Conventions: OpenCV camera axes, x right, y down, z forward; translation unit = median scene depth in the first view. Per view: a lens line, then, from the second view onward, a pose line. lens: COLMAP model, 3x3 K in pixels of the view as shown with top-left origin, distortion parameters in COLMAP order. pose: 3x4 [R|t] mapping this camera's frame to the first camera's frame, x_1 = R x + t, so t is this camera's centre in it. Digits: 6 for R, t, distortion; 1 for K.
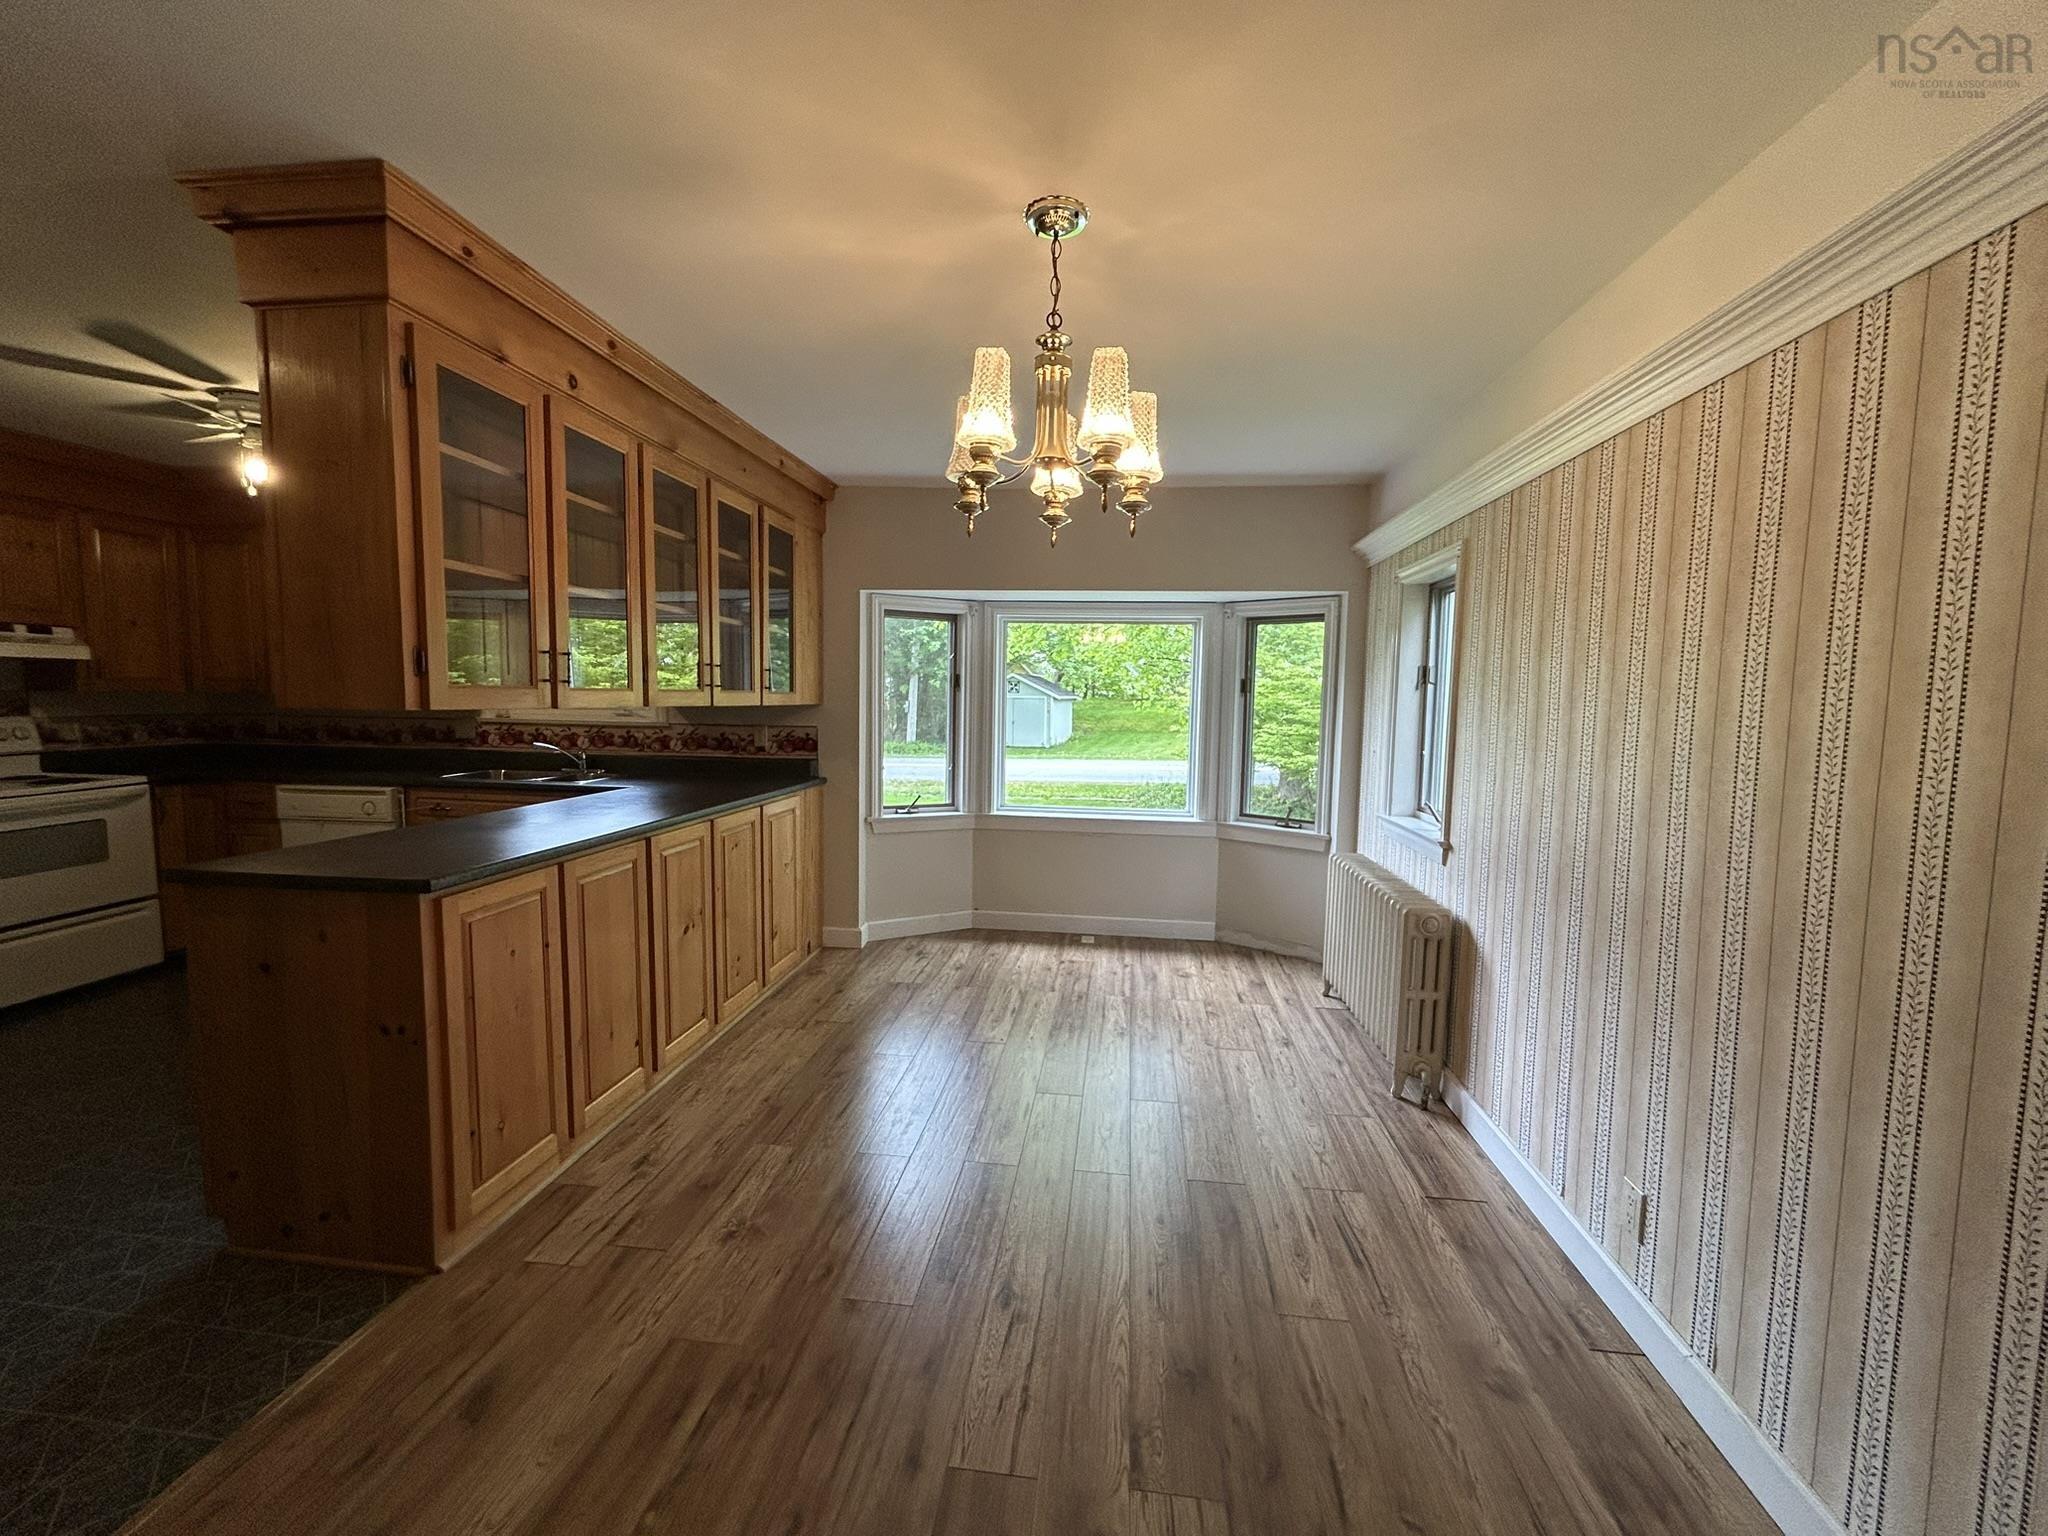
lens RADIAL K [[832.7, 0, 1022.8], [0, 832.7, 764.4], [0, 0, 1]] dist [-0.000693, 0.000513]
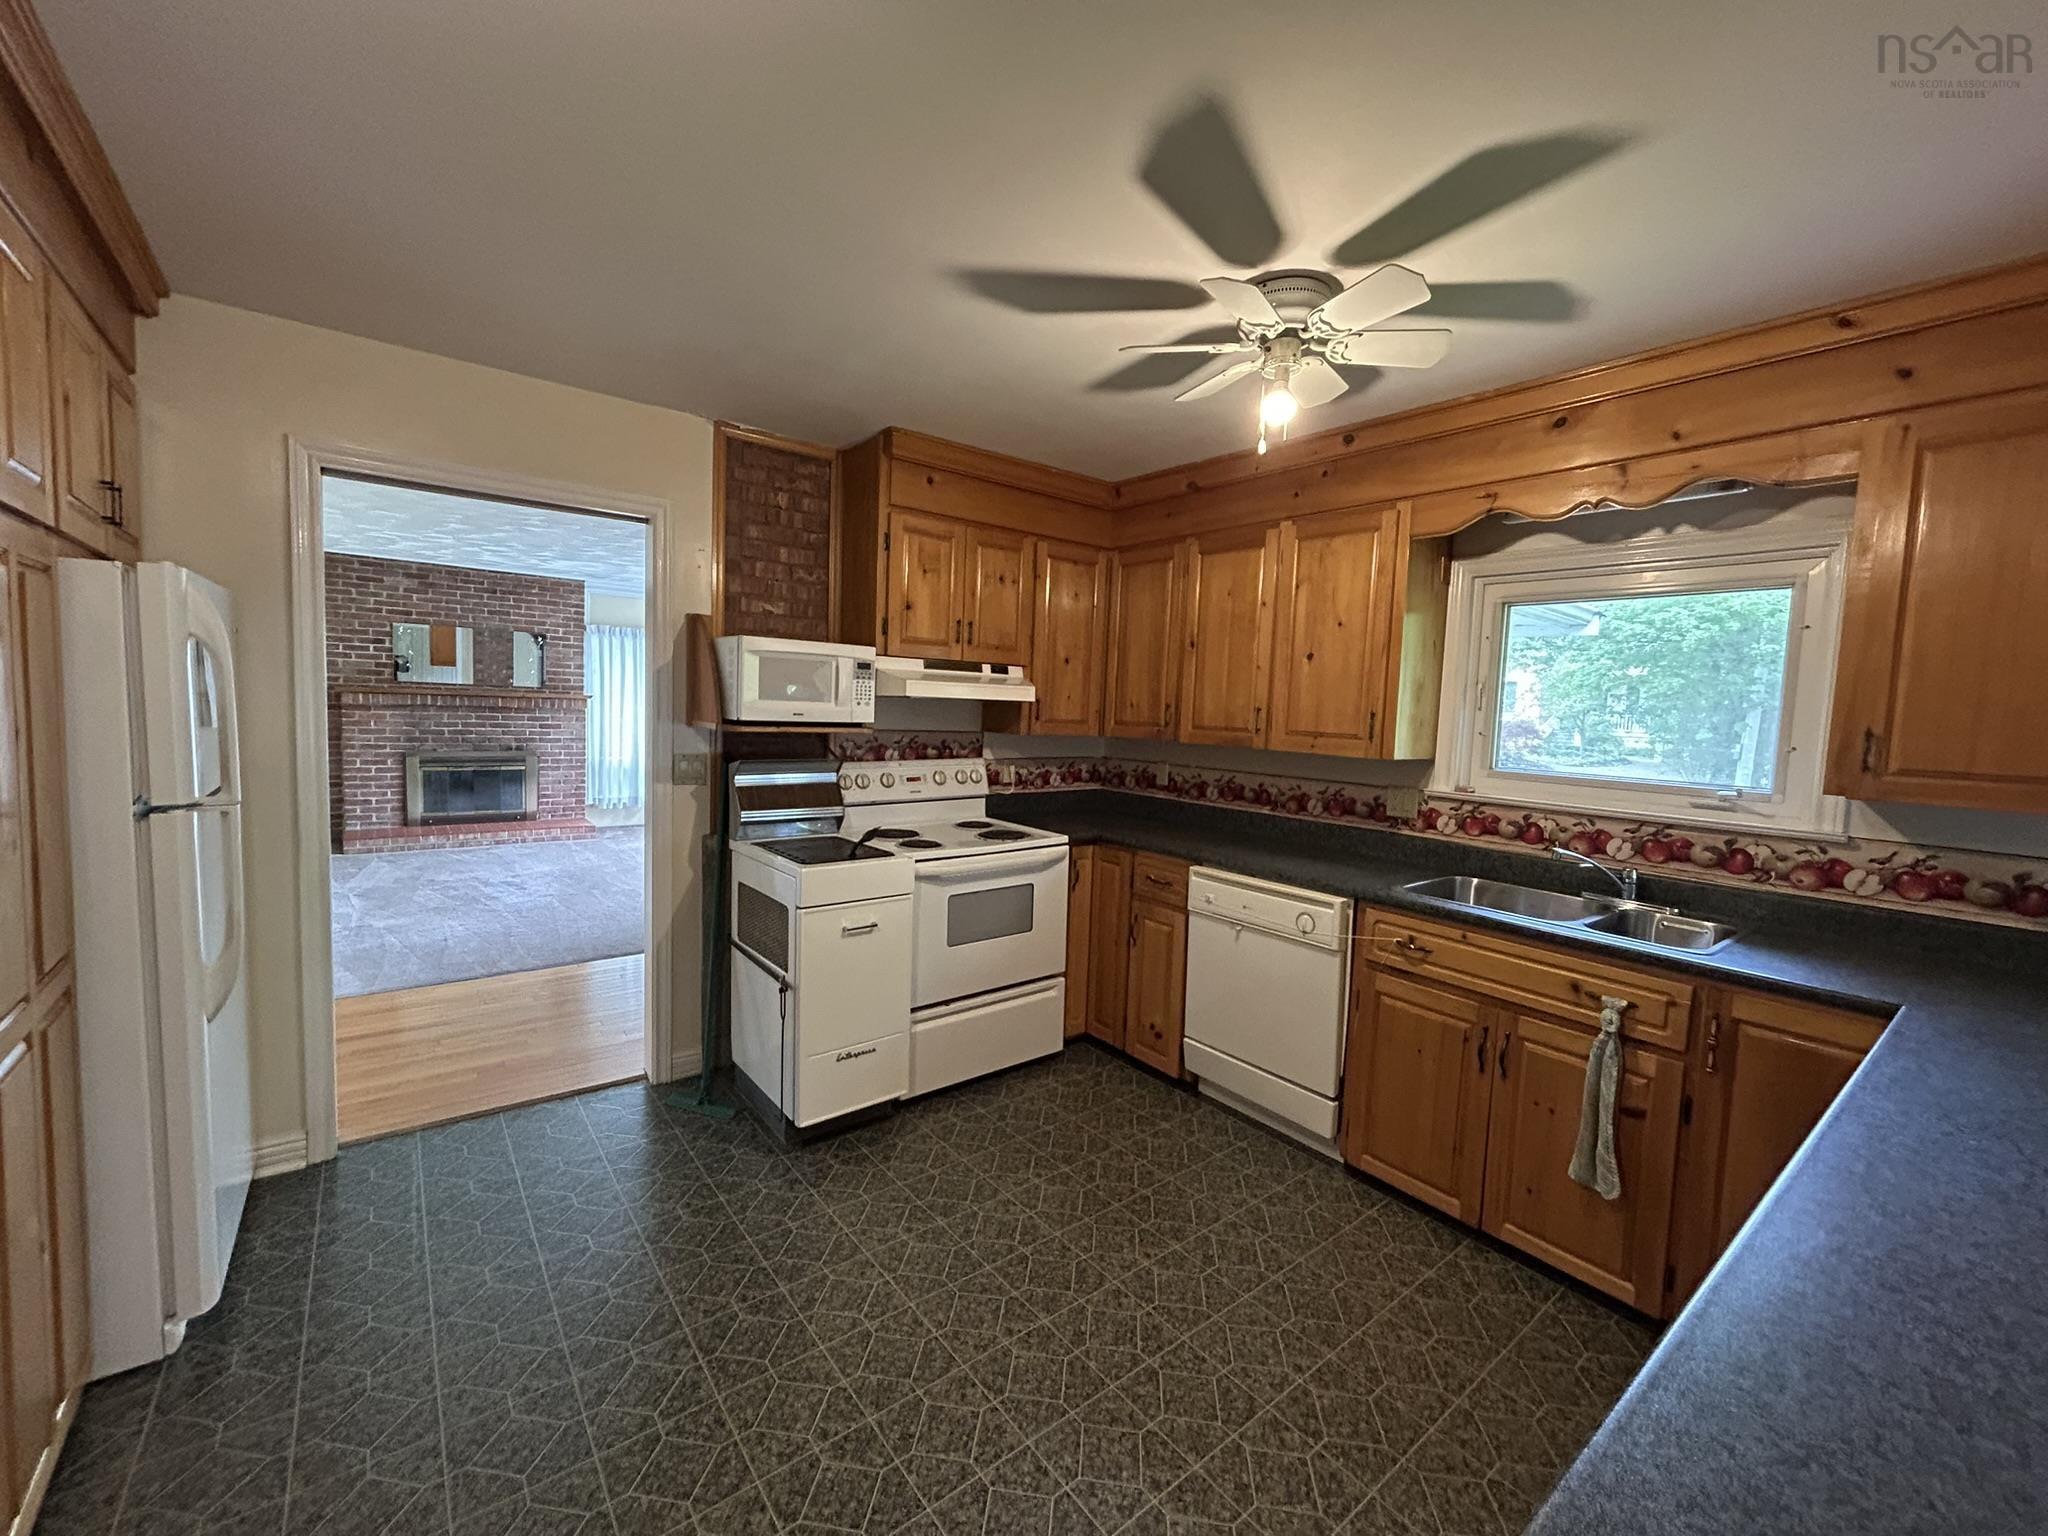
lens RADIAL K [[832.7, 0, 1022.8], [0, 832.7, 764.4], [0, 0, 1]] dist [-0.000693, 0.000513]
pose [[0.701531, 0.062932, -0.709855, -0.457630], [-0.085336, 0.996344, 0.003996, -0.056711], [0.707511, 0.057773, 0.704337, 0.340061]]
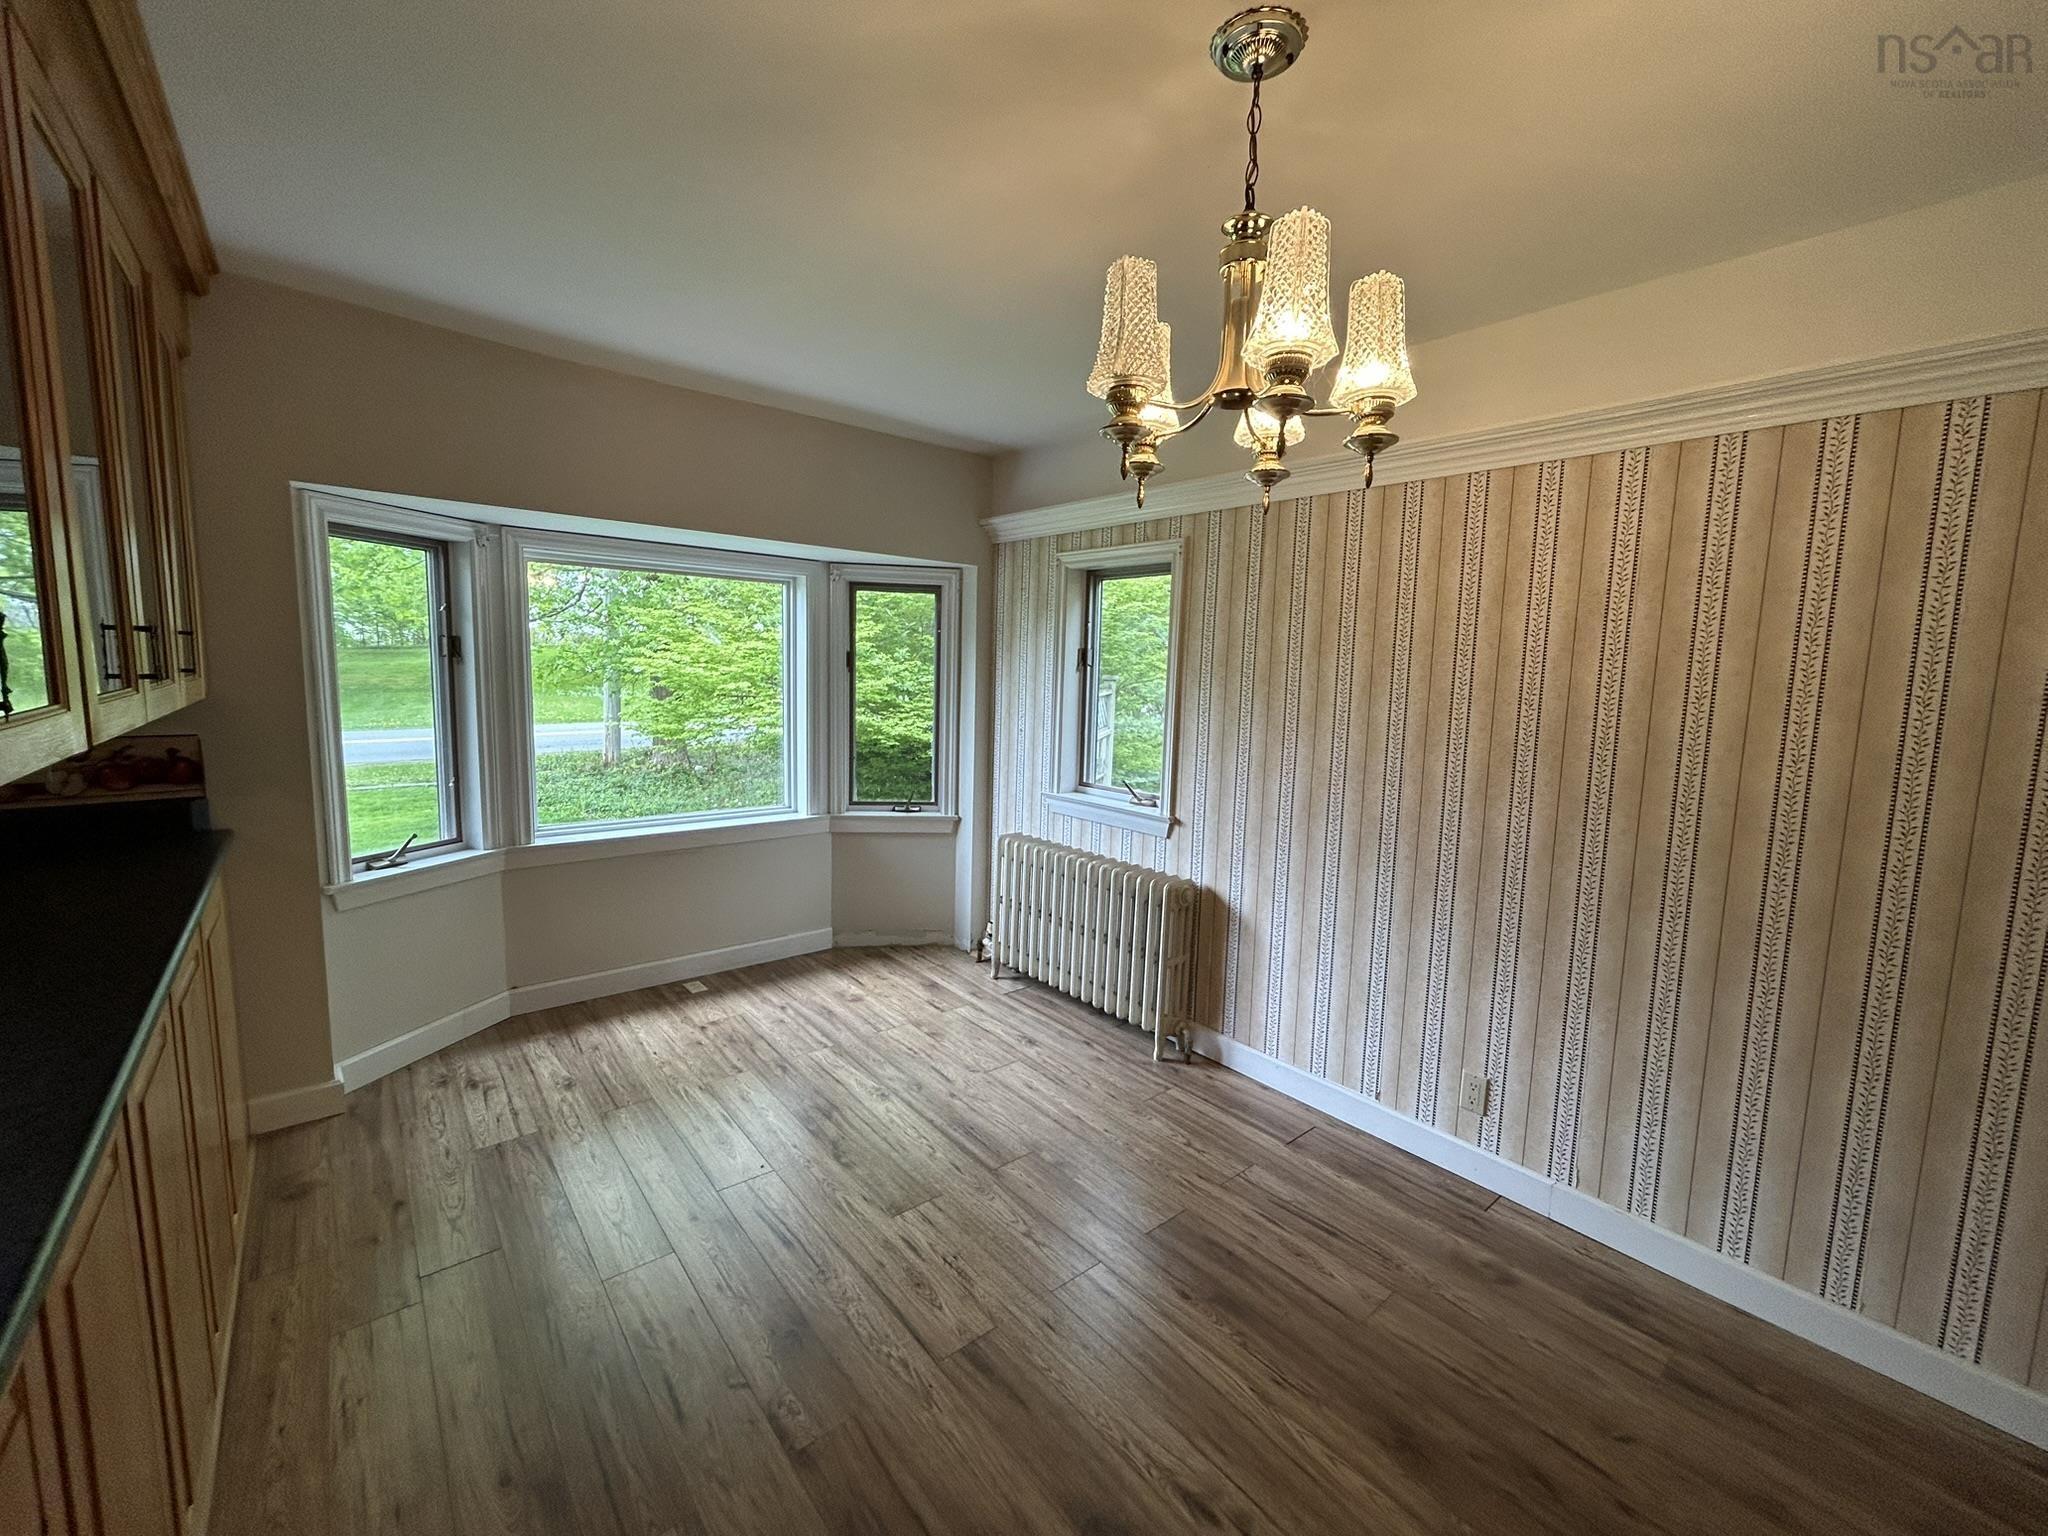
lens RADIAL K [[832.7, 0, 1022.8], [0, 832.7, 764.4], [0, 0, 1]] dist [-0.000693, 0.000513]
pose [[0.683082, -0.085490, 0.725321, -0.292897], [0.042372, 0.996092, 0.077500, -0.048816], [-0.729112, -0.022206, 0.684034, 0.285738]]
